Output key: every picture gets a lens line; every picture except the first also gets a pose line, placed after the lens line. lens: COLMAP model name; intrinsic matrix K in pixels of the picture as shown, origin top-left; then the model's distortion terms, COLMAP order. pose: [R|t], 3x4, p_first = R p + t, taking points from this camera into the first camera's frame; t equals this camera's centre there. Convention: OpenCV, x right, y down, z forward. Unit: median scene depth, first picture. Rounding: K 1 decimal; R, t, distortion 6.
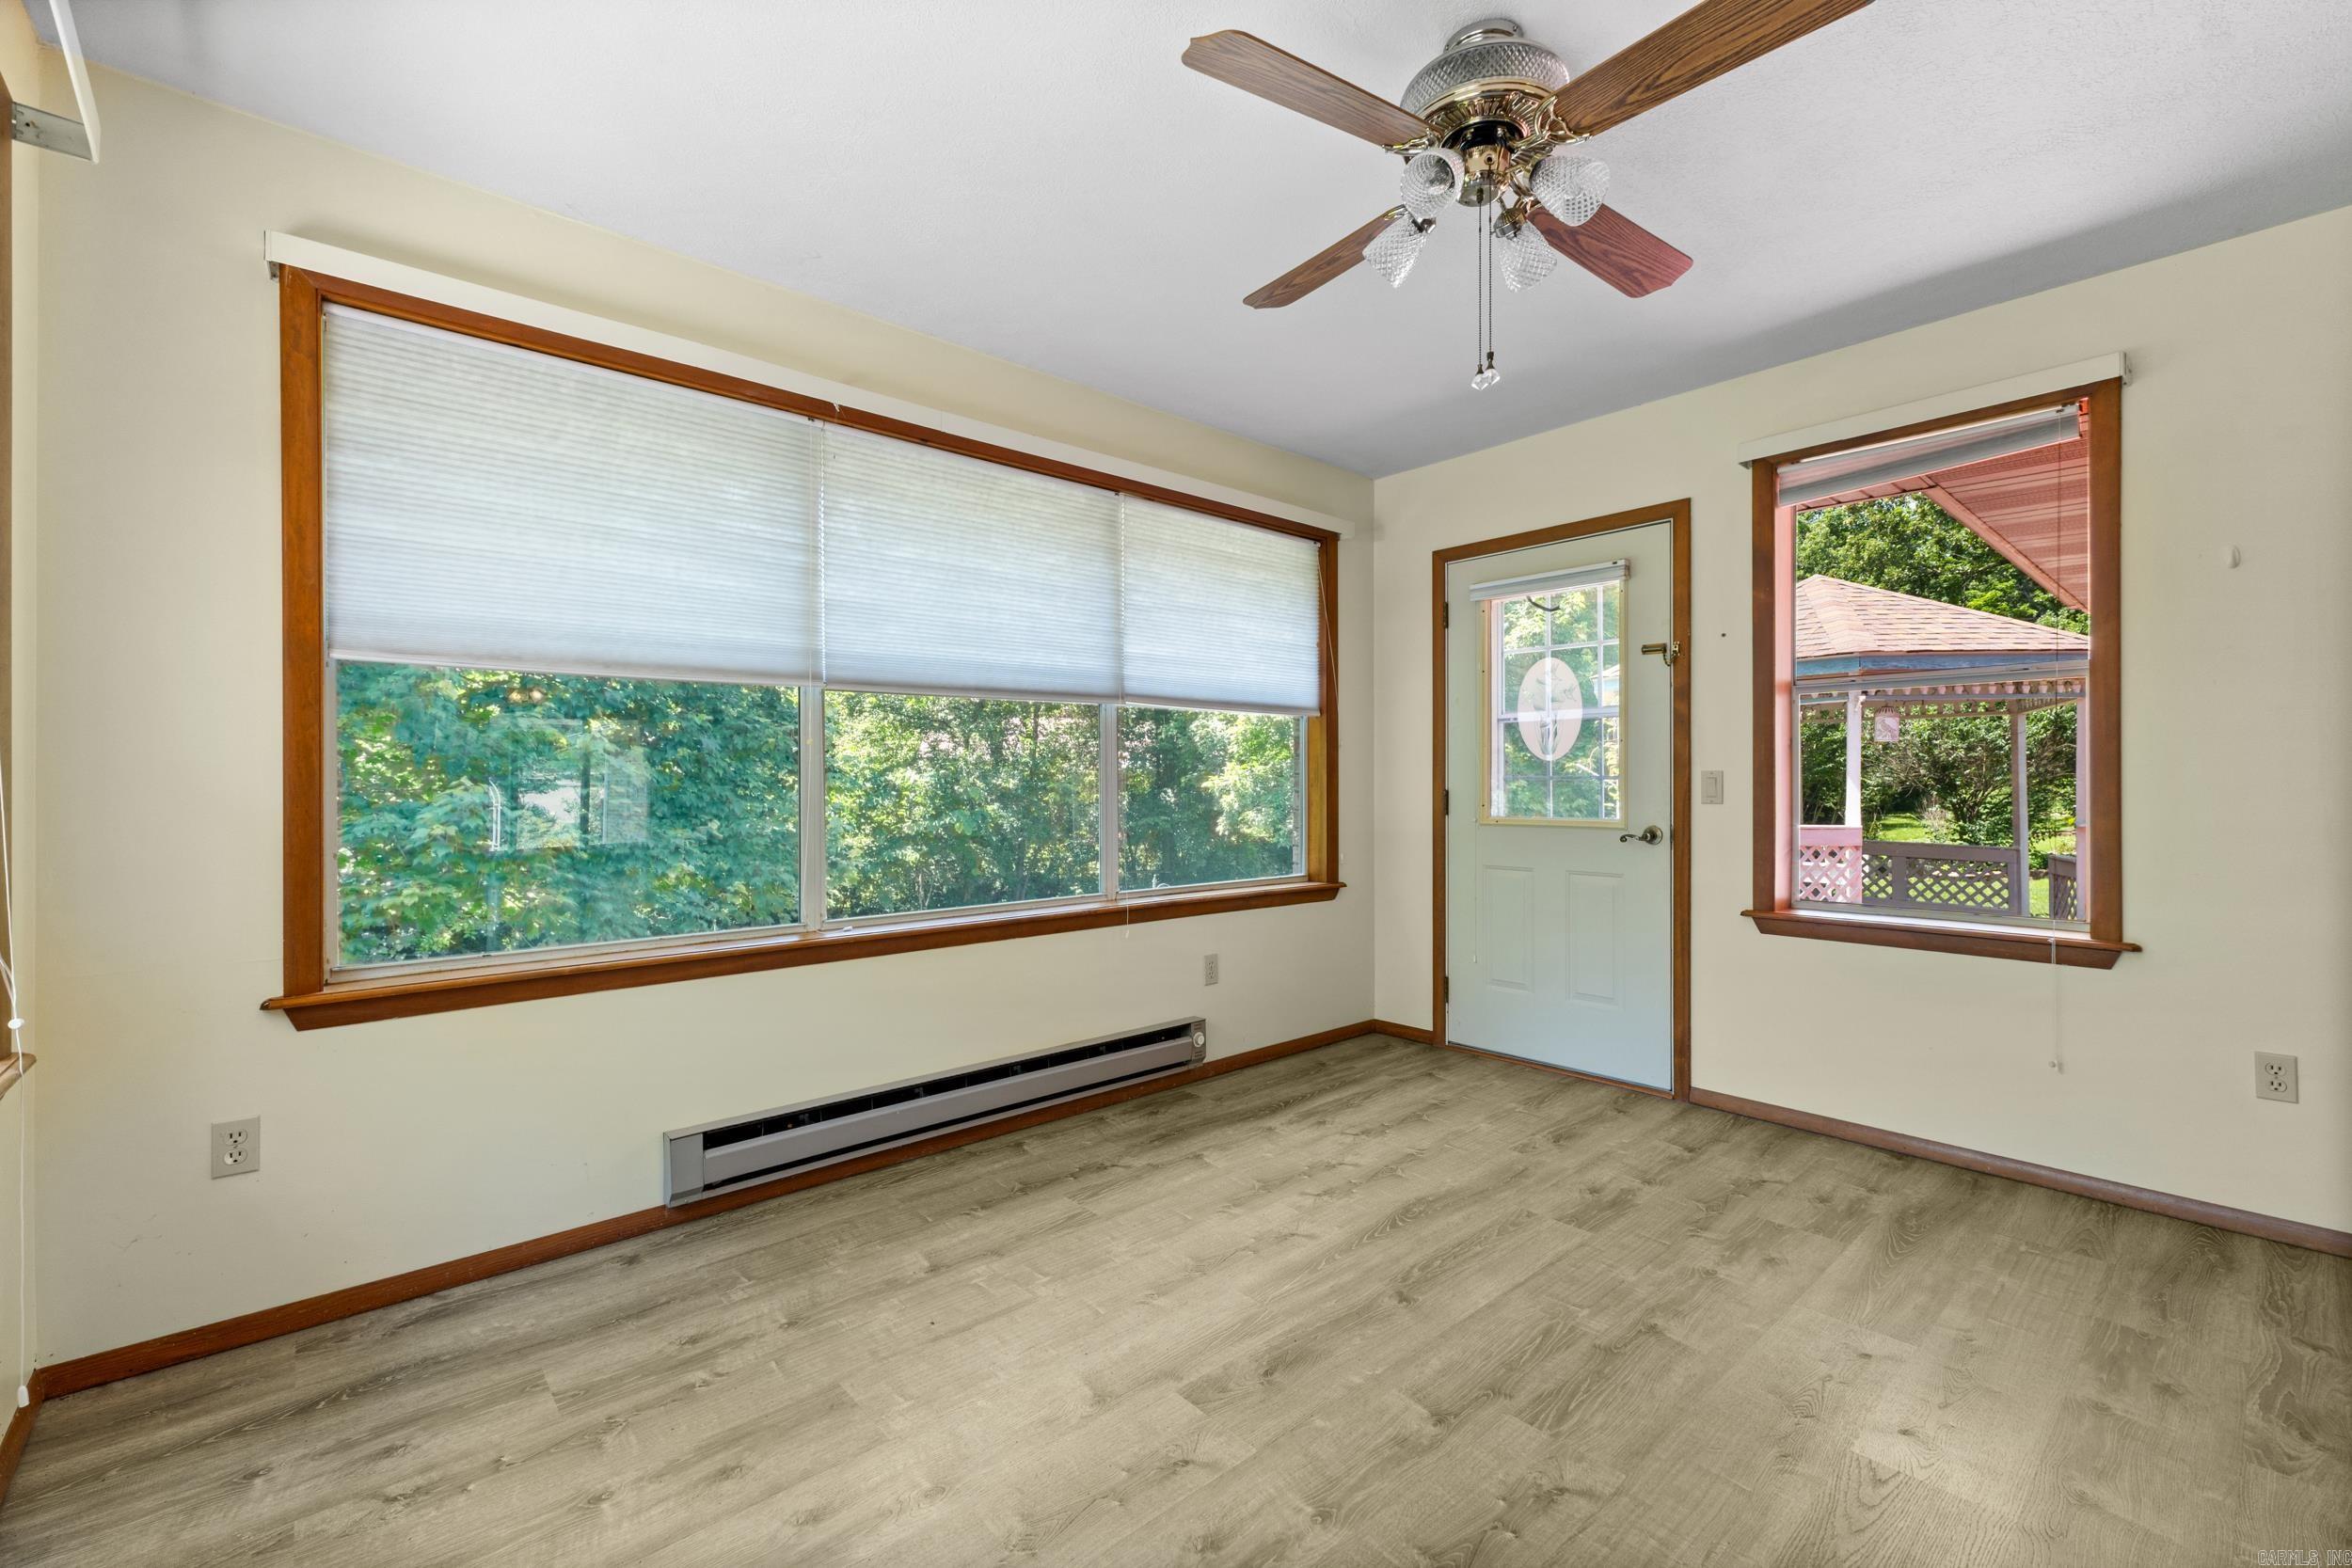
lens RADIAL K [[991.5, 0, 1177.3], [0, 991.5, 783.1], [0, 0, 1]] dist [0.001643, 0.000081]
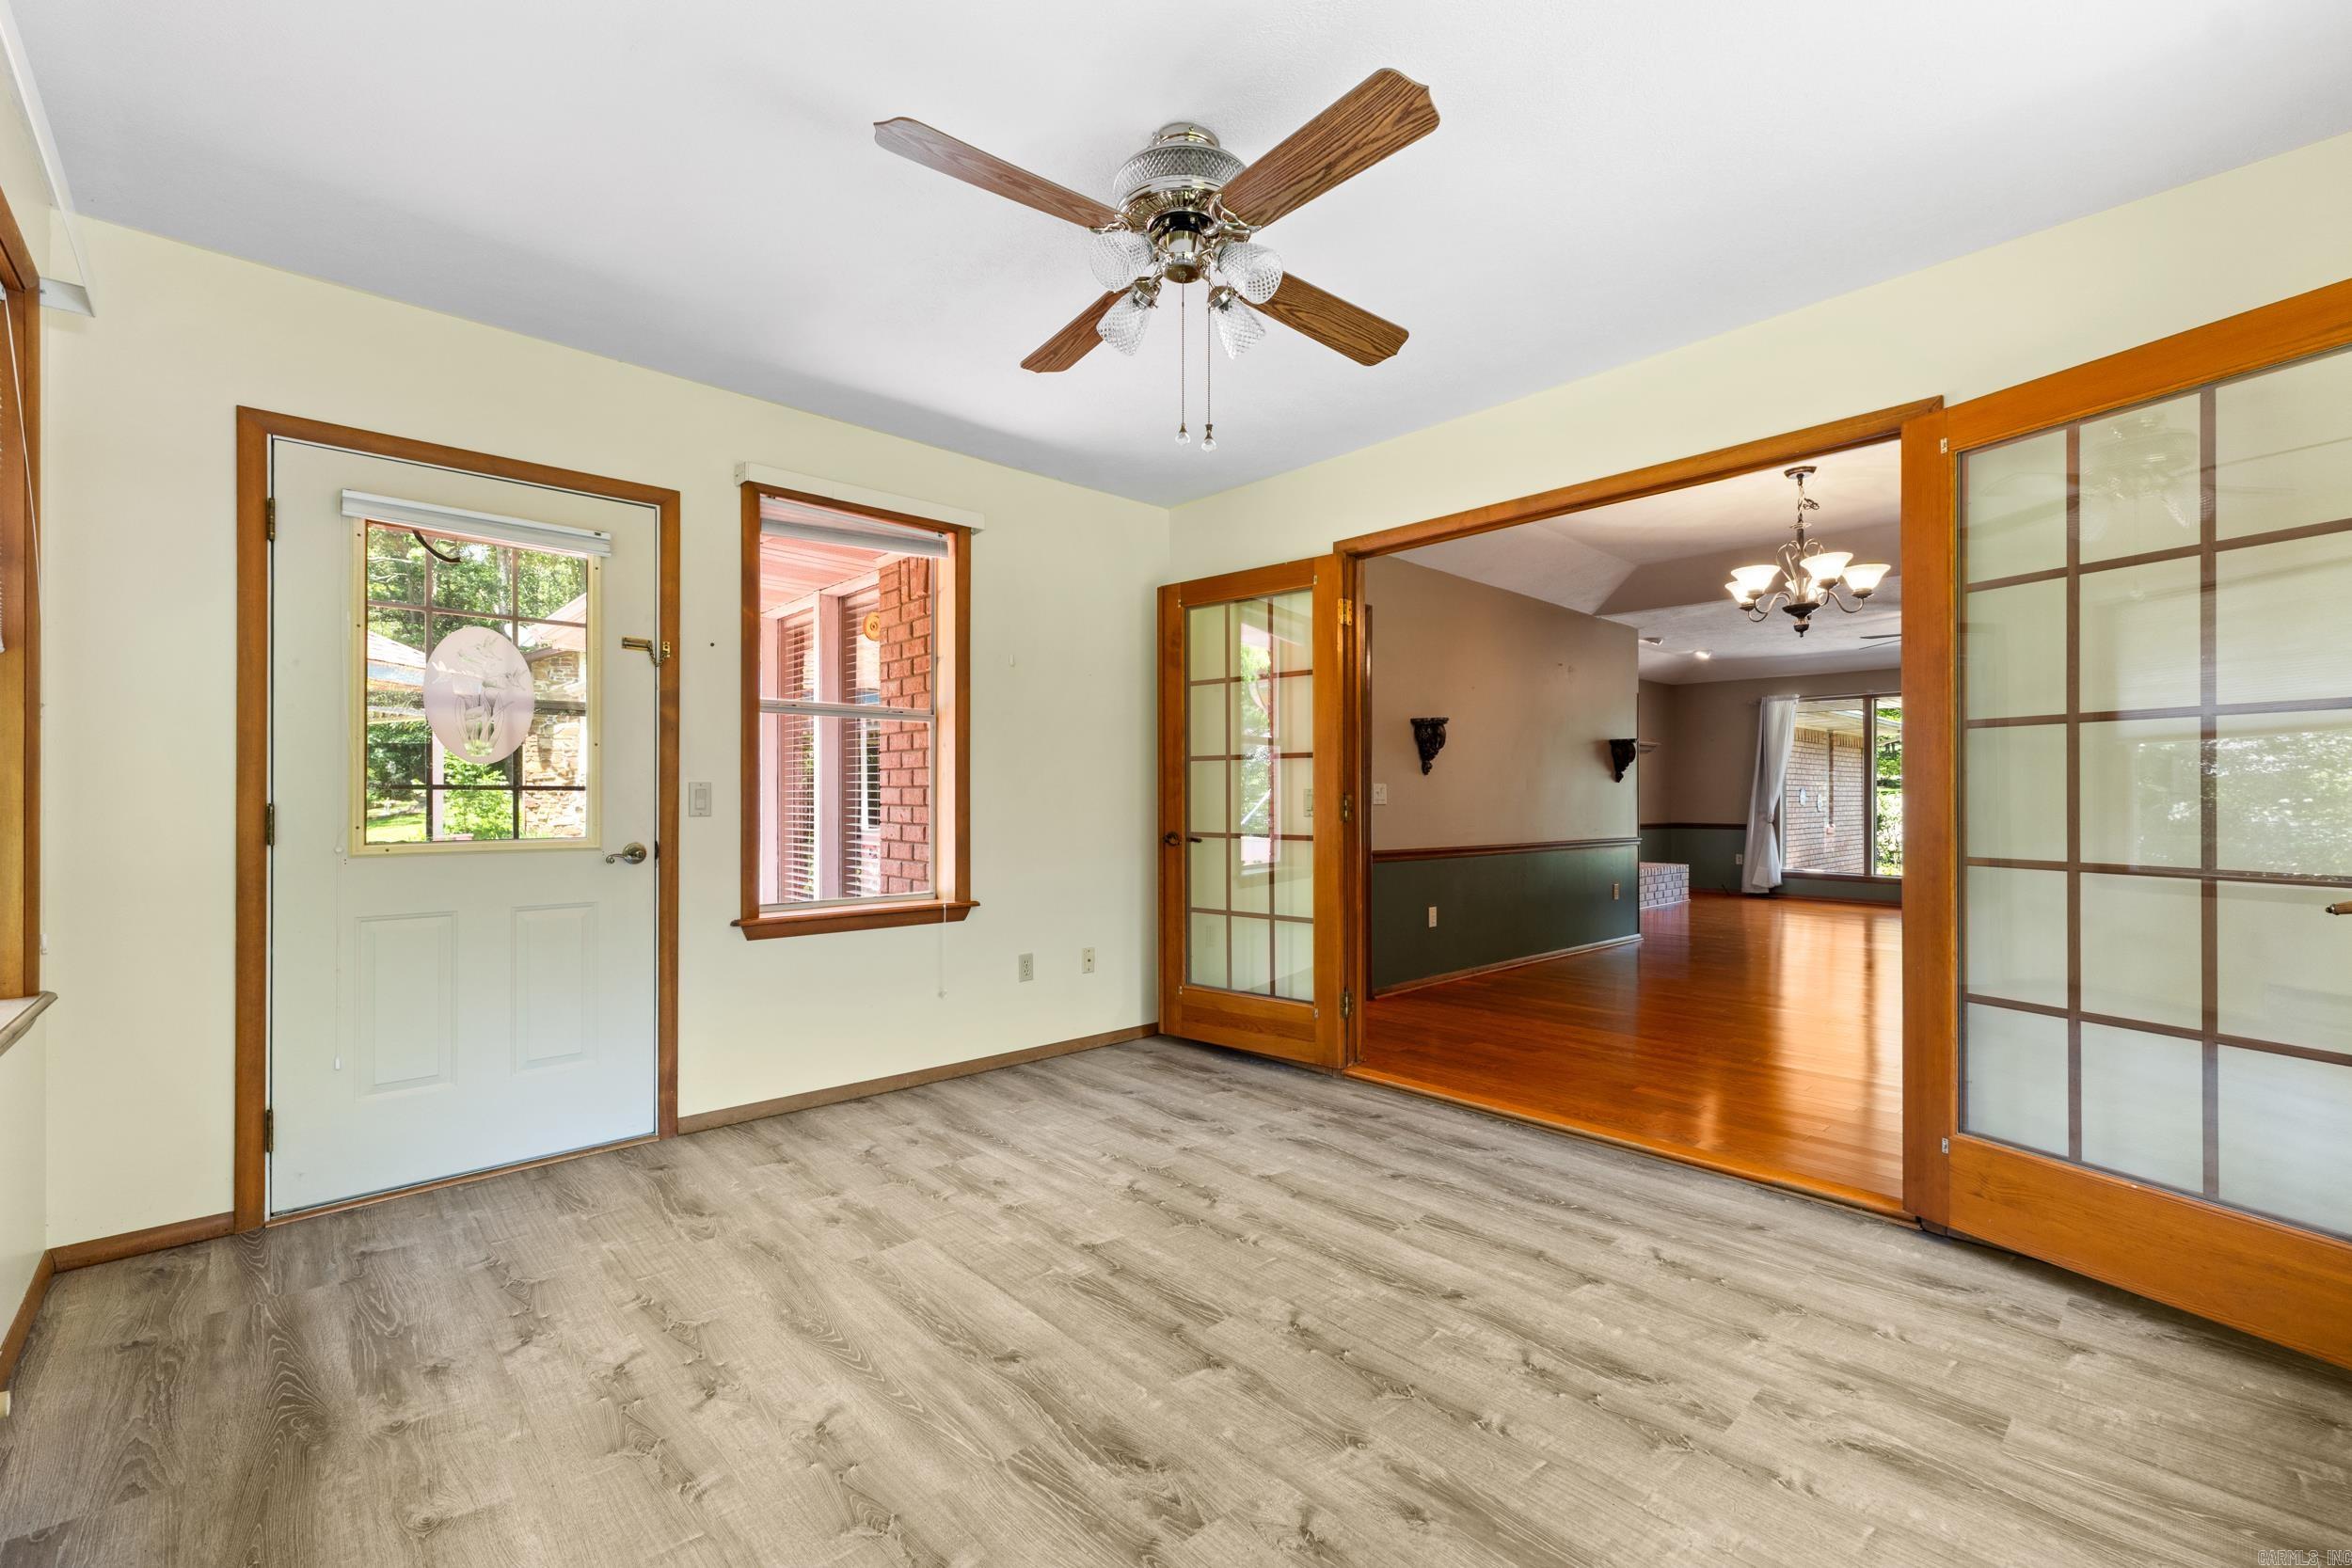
lens RADIAL K [[995.9, 0, 1184.0], [0, 995.9, 795.7], [0, 0, 1]] dist [0.002623, -0.000020]
pose [[-0.026911, 0.001572, 0.999637, -0.488699], [-0.000355, 0.999999, -0.001582, 0.002198], [-0.999638, -0.000397, -0.026911, 0.608653]]
